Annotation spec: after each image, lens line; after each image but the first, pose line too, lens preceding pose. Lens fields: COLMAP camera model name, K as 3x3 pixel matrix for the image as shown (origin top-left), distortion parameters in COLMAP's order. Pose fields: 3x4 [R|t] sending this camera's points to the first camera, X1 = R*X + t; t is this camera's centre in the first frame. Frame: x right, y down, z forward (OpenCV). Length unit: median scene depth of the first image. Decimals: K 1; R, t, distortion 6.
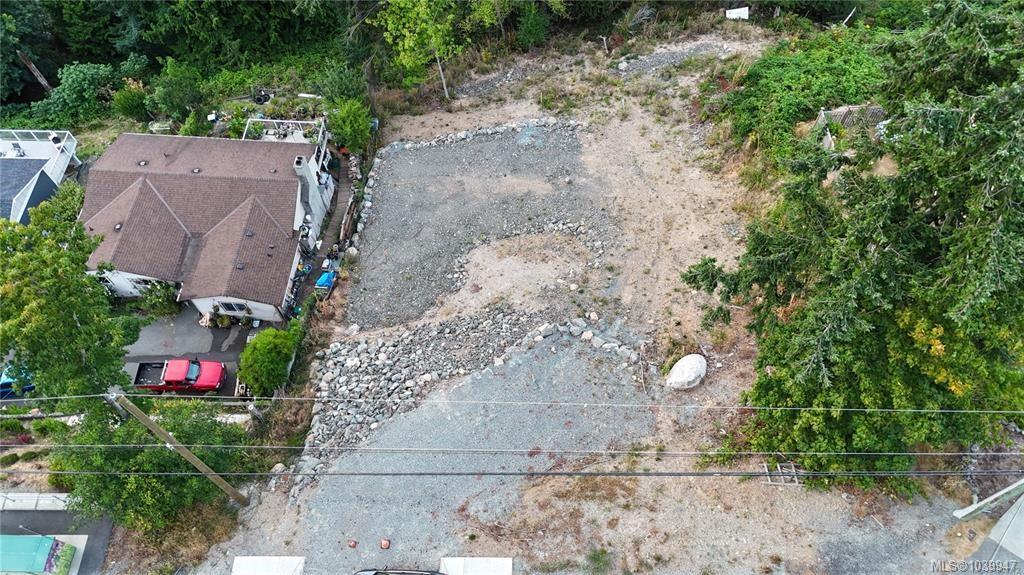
lens RADIAL K [[755.7, 0, 512.0], [0, 755.7, 287.5], [0, 0, 1]] dist [0.114747, -0.134317]
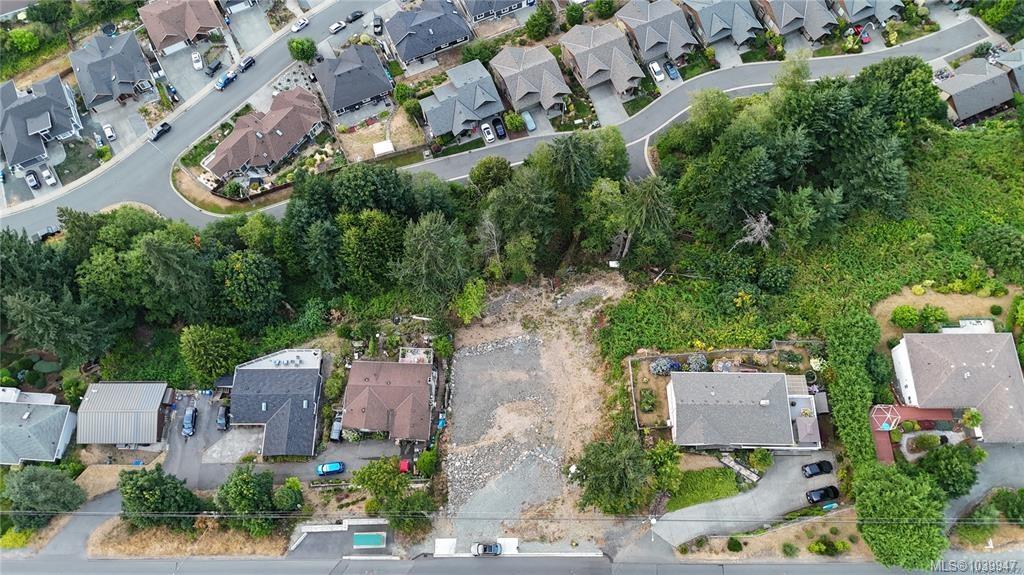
lens RADIAL K [[755.7, 0, 512.0], [0, 755.7, 287.5], [0, 0, 1]] dist [0.114747, -0.134317]
pose [[0.999466, -0.031001, 0.010328, -0.017785], [0.029046, 0.987669, 0.153841, -0.874145], [-0.014970, -0.153459, 0.988042, -1.507151]]
